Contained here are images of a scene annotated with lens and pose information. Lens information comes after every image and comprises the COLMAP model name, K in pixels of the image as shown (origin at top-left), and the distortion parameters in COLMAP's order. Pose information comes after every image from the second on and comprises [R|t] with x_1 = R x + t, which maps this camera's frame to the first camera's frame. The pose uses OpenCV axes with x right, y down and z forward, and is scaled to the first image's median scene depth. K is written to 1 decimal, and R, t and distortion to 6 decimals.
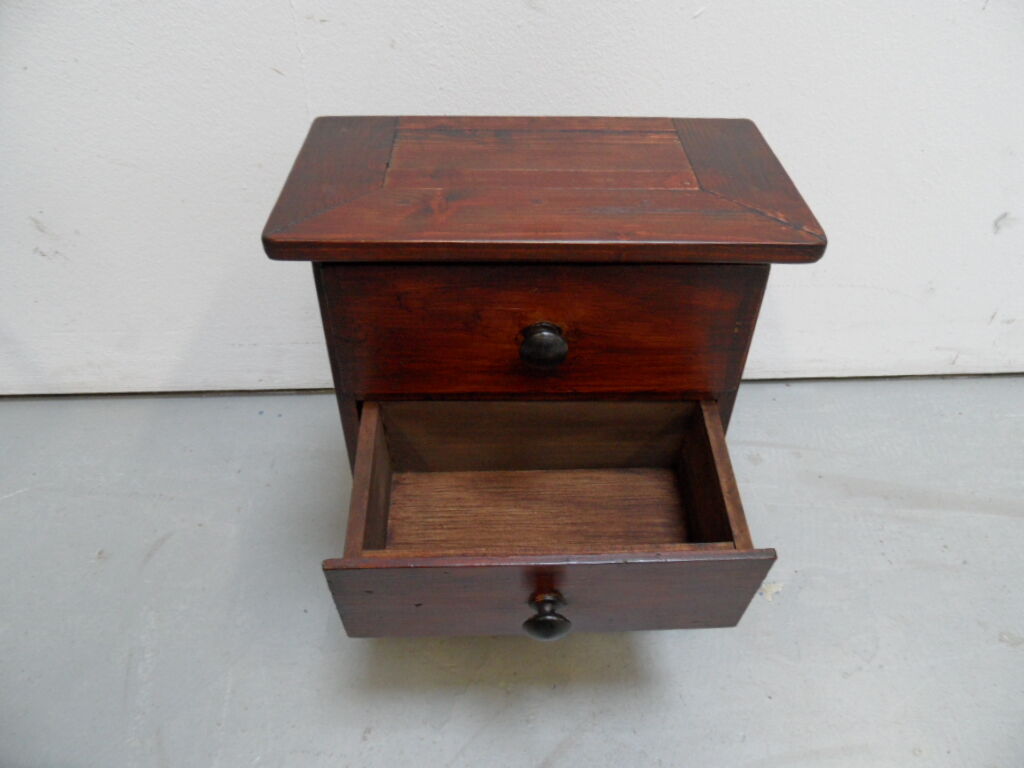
lens RADIAL K [[758.8, 0, 516.1], [0, 758.8, 381.5], [0, 0, 1]] dist [-0.031683, 0.022500]
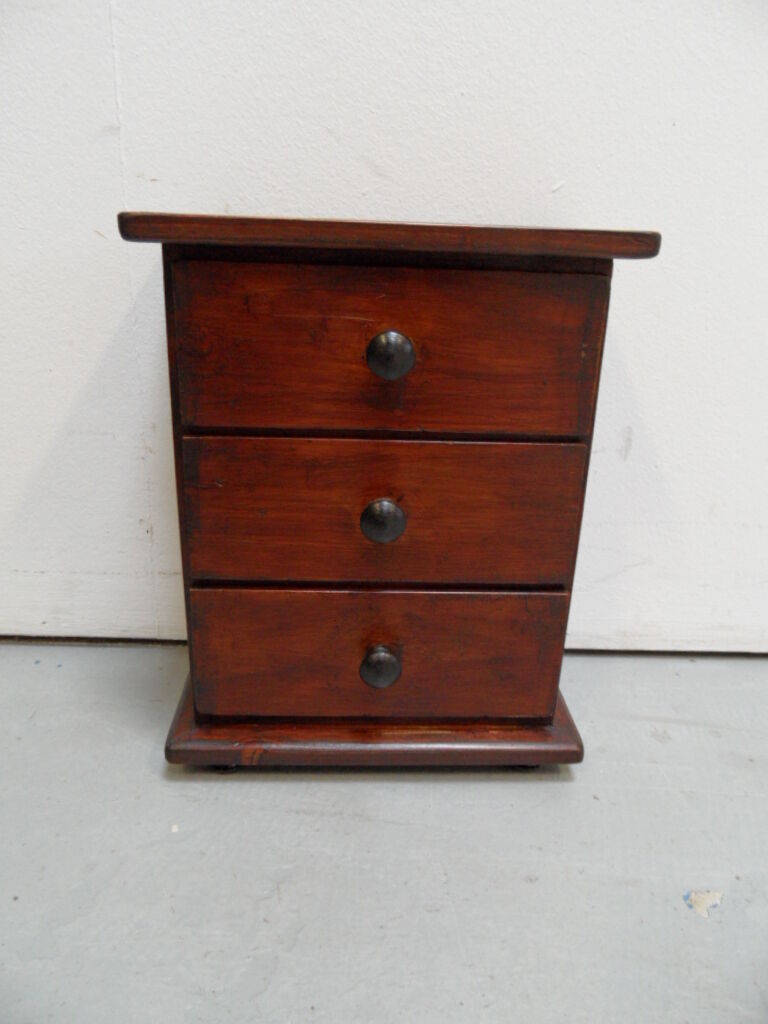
lens RADIAL K [[758.8, 0, 379.2], [0, 758.8, 507.4], [0, 0, 1]] dist [-0.031683, 0.022500]
pose [[0.999218, 0.030571, -0.025057, 0.056988], [-0.037426, 0.935659, -0.350914, 0.211424], [0.012717, 0.351578, 0.936072, 0.263219]]
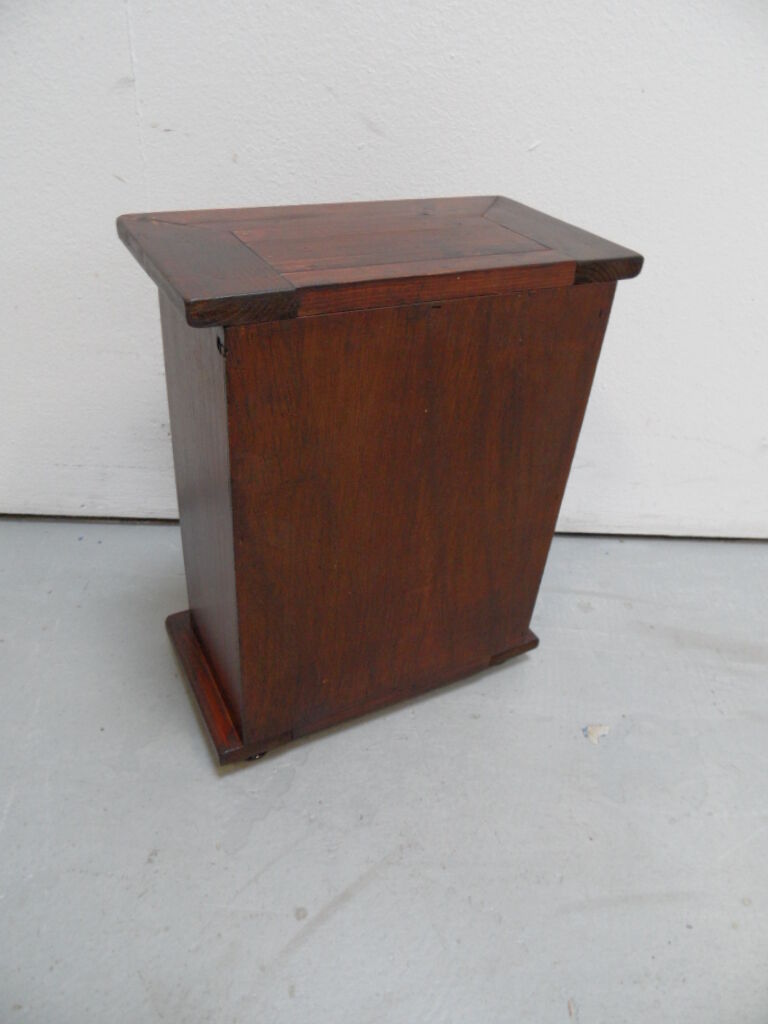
lens RADIAL K [[758.8, 0, 381.5], [0, 758.8, 512.9], [0, 0, 1]] dist [-0.031683, 0.022500]
pose [[0.998602, 0.049872, 0.017519, 0.039964], [-0.047712, 0.993073, -0.107374, 0.127621], [-0.022753, 0.106388, 0.994064, 0.033585]]
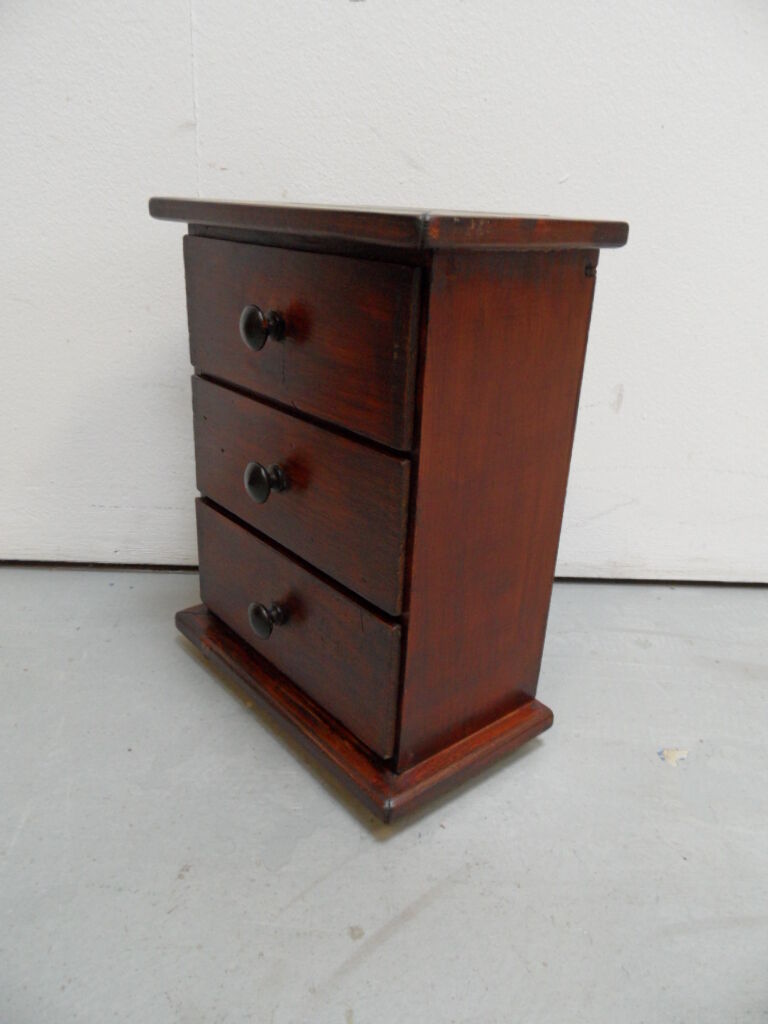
lens RADIAL K [[758.8, 0, 380.9], [0, 758.8, 509.7], [0, 0, 1]] dist [-0.031683, 0.022500]
pose [[0.999248, 0.037053, -0.011410, 0.005106], [-0.038755, 0.946627, -0.319994, 0.326986], [-0.001056, 0.320196, 0.947351, 0.110238]]
